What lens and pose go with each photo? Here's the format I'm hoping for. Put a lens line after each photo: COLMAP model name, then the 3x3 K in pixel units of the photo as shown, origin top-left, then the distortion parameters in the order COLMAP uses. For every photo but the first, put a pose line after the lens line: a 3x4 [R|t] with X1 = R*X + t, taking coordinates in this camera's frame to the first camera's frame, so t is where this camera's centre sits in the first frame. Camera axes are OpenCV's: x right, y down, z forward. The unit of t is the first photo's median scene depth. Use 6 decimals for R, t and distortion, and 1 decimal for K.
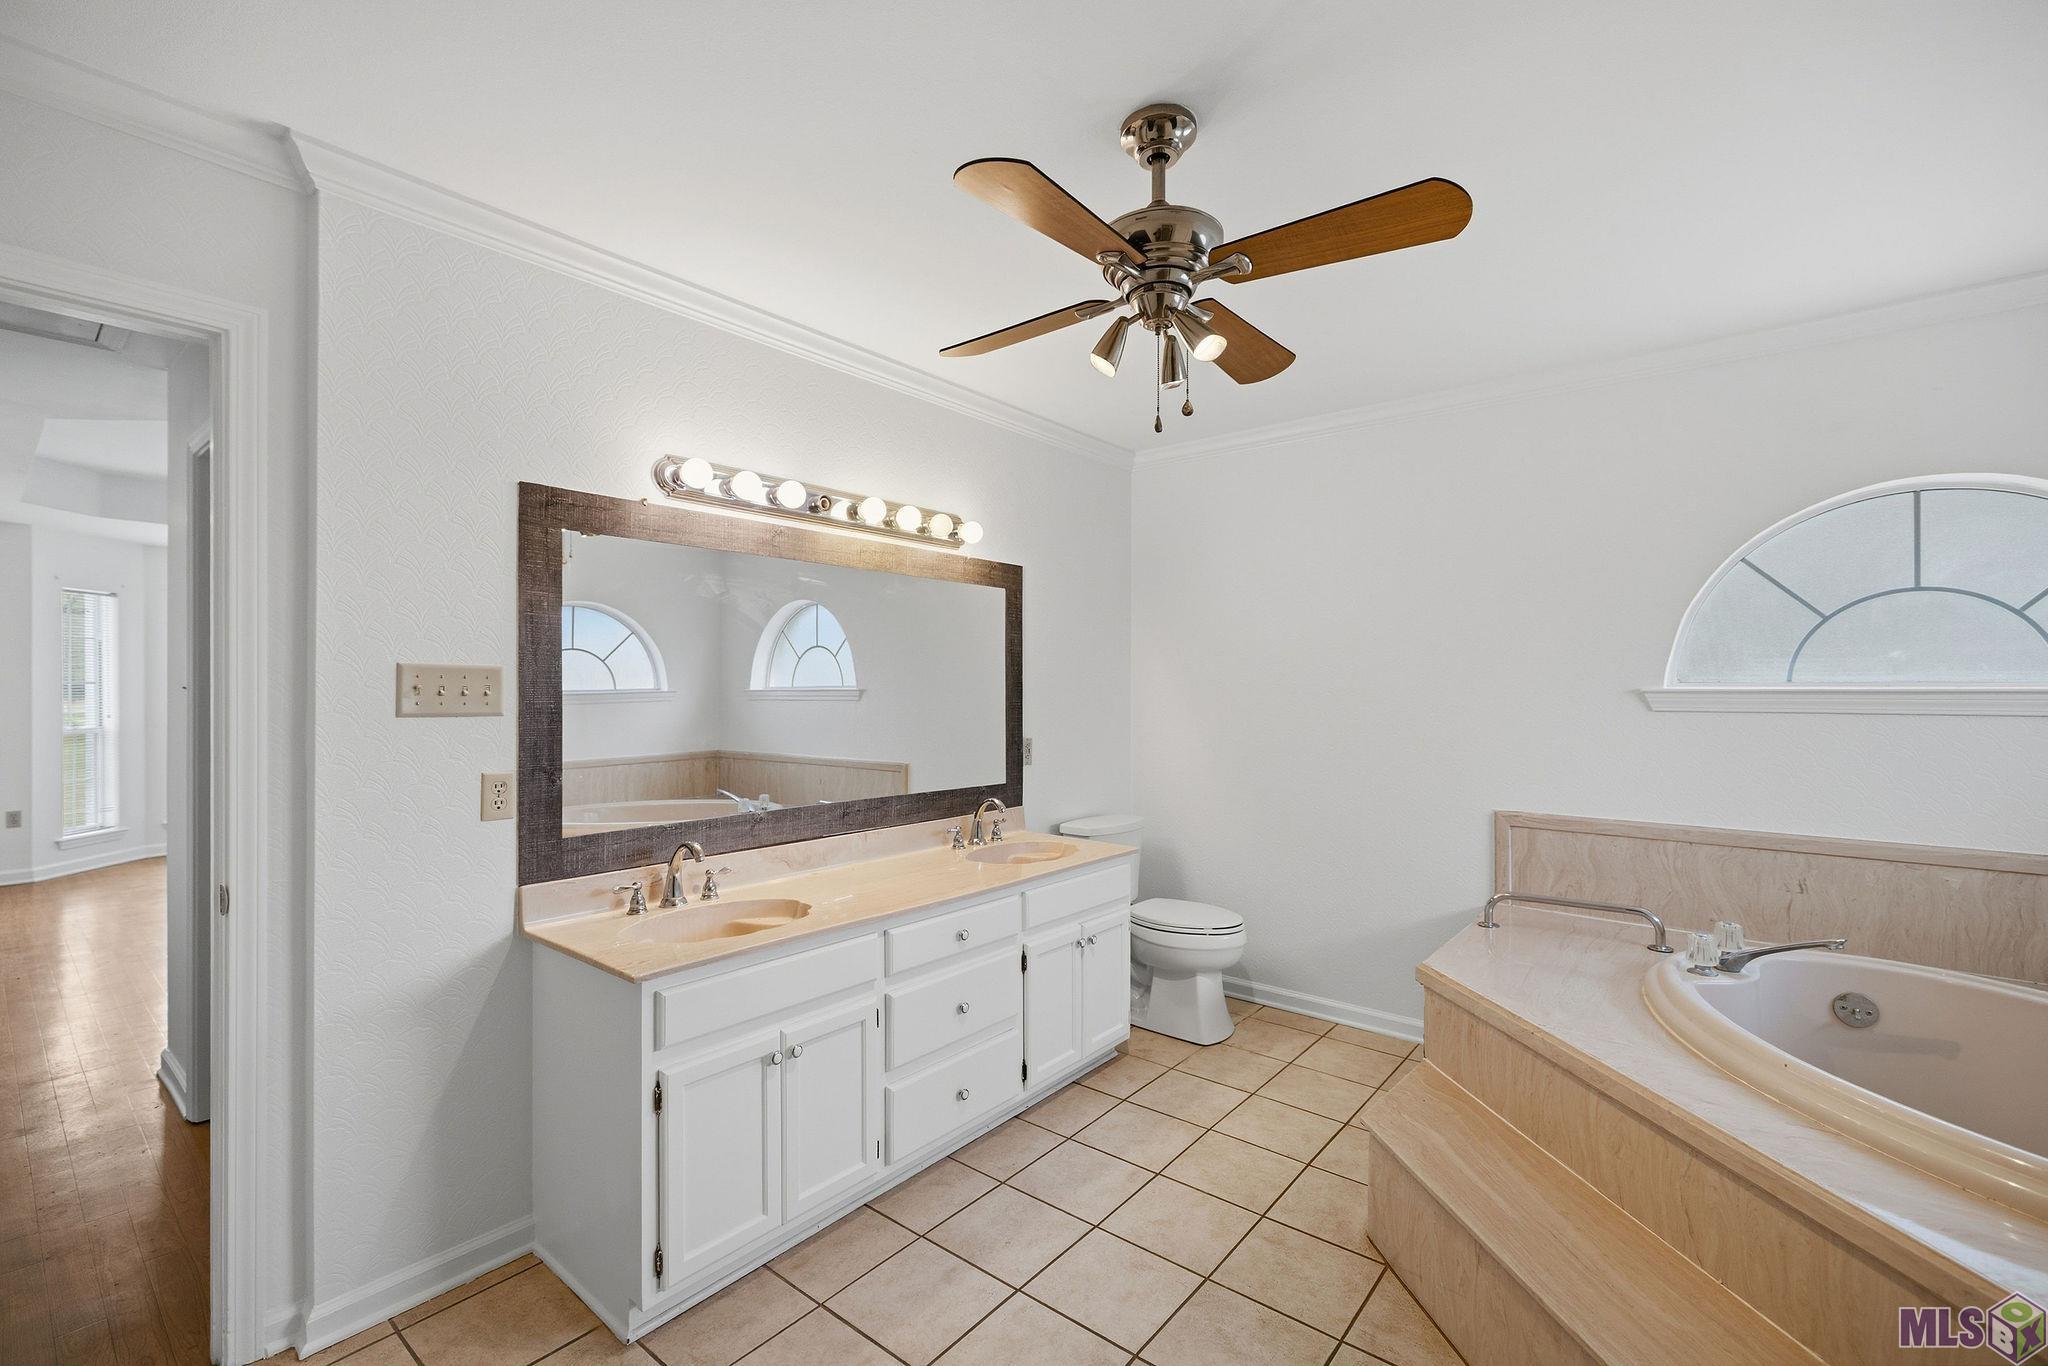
lens RADIAL K [[870.3, 0, 1028.2], [0, 870.3, 688.1], [0, 0, 1]] dist [0.000042, 0.000198]
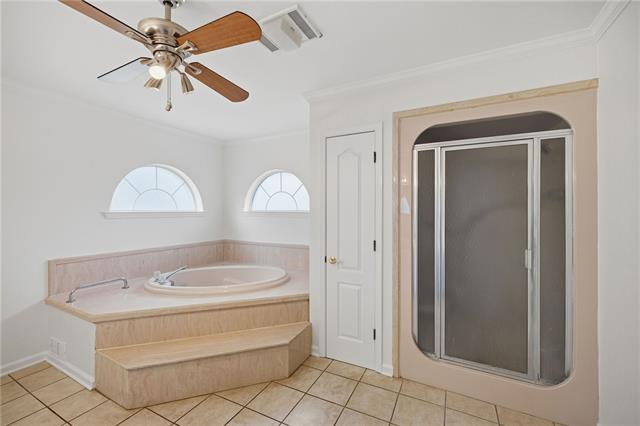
lens RADIAL K [[272.0, 0, 318.6], [0, 272.0, 211.1], [0, 0, 1]] dist [0.000042, 0.000198]
pose [[-0.193794, -0.000238, 0.981042, -0.609205], [0.003010, 0.999995, 0.000837, 0.000876], [-0.981038, 0.003115, -0.193792, 0.604215]]
